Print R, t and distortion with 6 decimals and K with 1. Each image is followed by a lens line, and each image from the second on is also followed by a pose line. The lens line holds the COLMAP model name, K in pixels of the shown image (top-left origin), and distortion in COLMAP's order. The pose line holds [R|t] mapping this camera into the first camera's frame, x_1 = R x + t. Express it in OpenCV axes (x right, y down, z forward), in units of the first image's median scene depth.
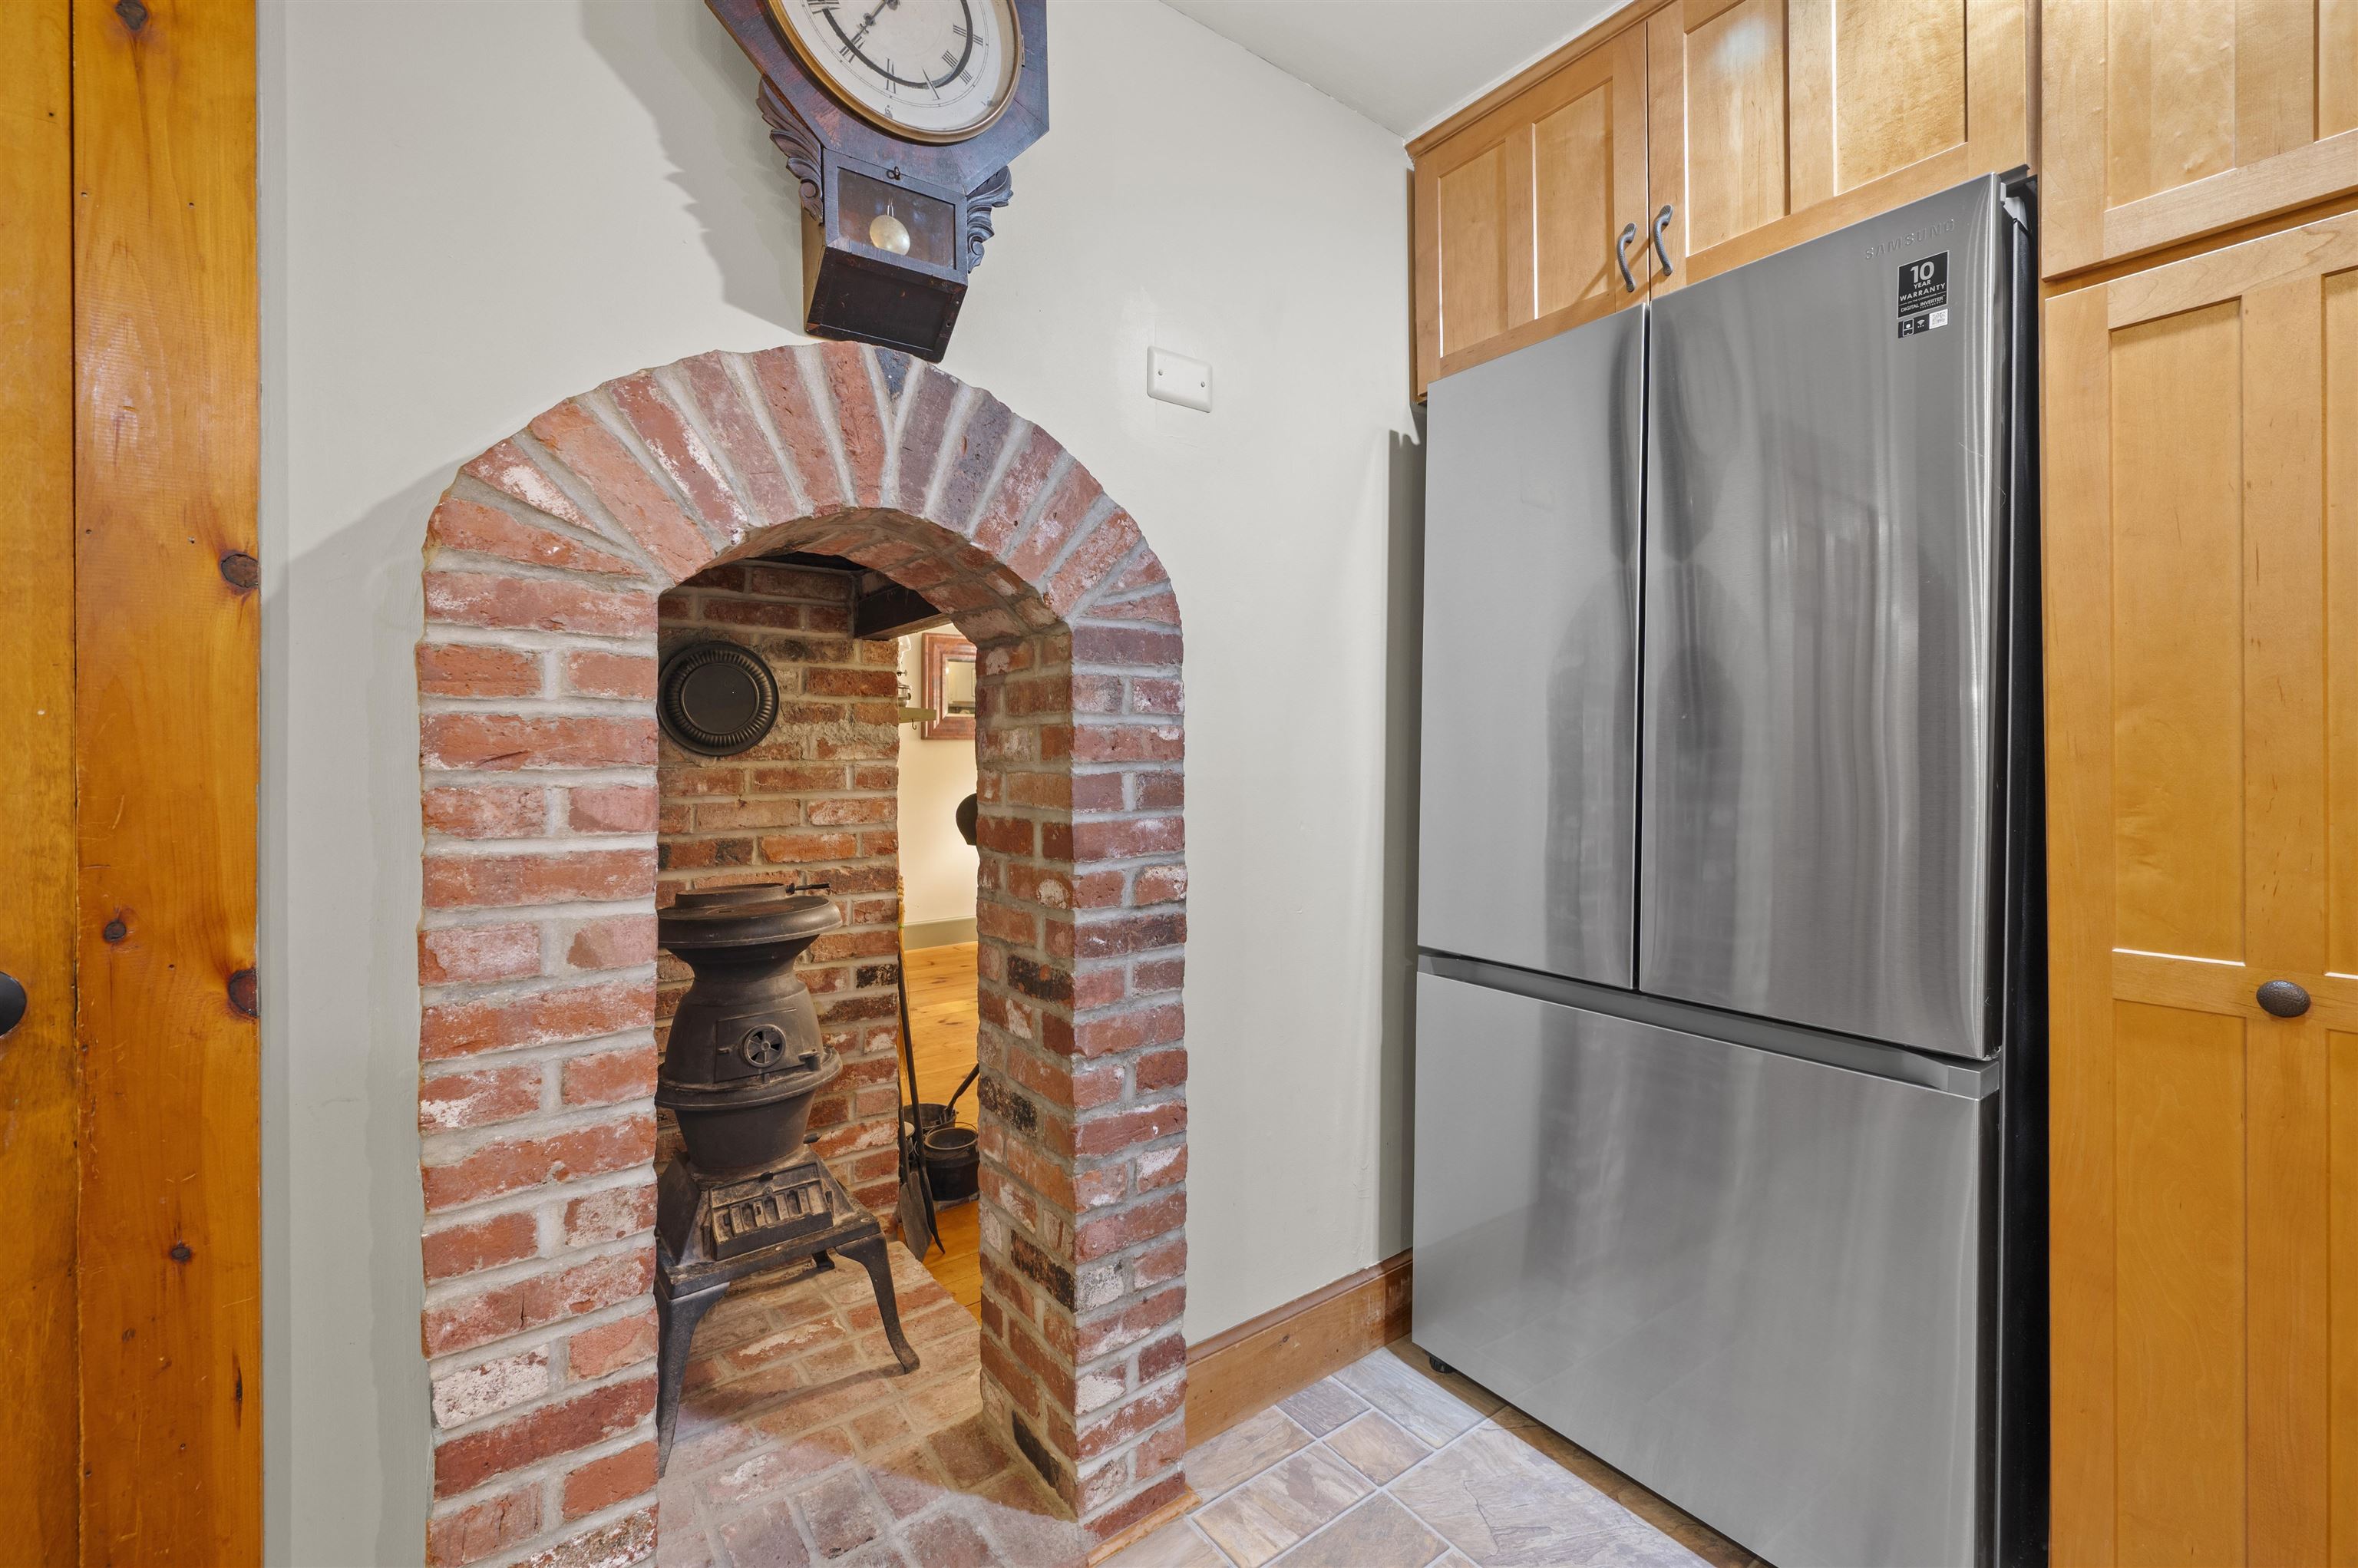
lens RADIAL K [[991.3, 0, 1185.2], [0, 991.3, 763.1], [0, 0, 1]] dist [-0.001850, -0.000040]
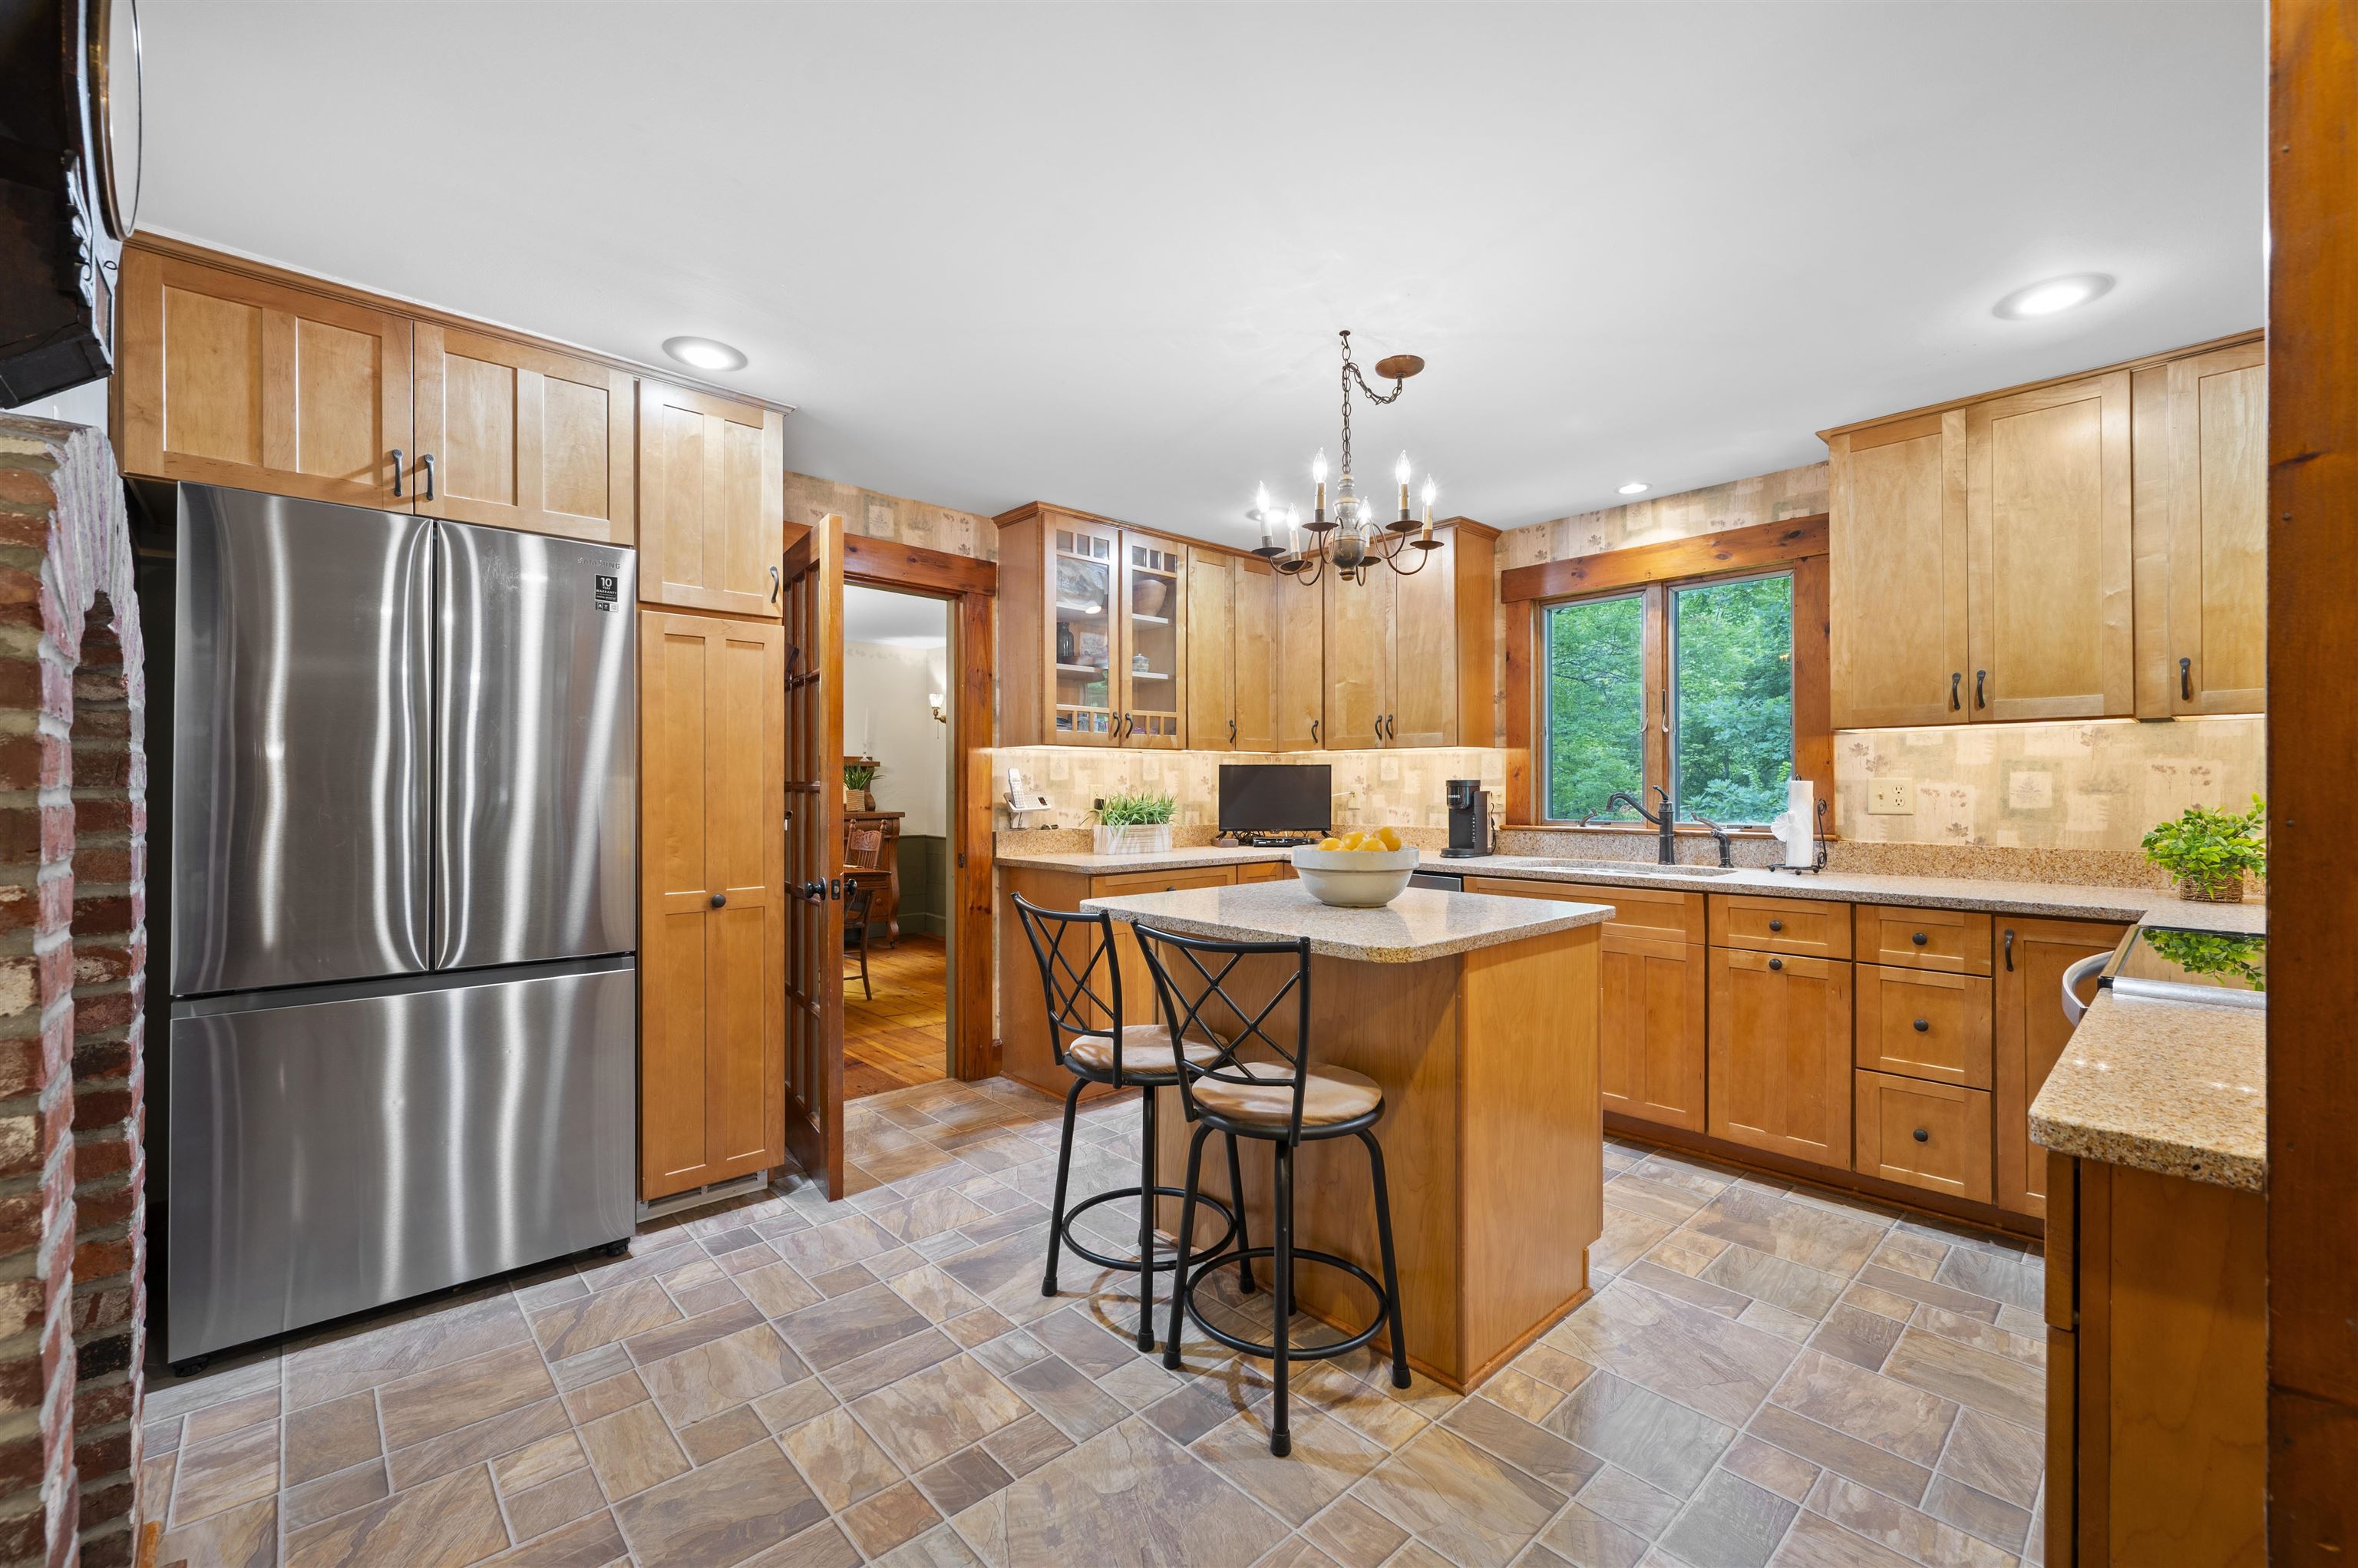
lens RADIAL K [[978.5, 0, 1179.0], [0, 978.5, 784.0], [0, 0, 1]] dist [-0.000480, -0.000003]
pose [[-0.103835, 0.008704, 0.994556, -1.170305], [0.005554, 0.999951, -0.008171, -0.038220], [-0.994579, 0.004676, -0.103878, 0.012565]]
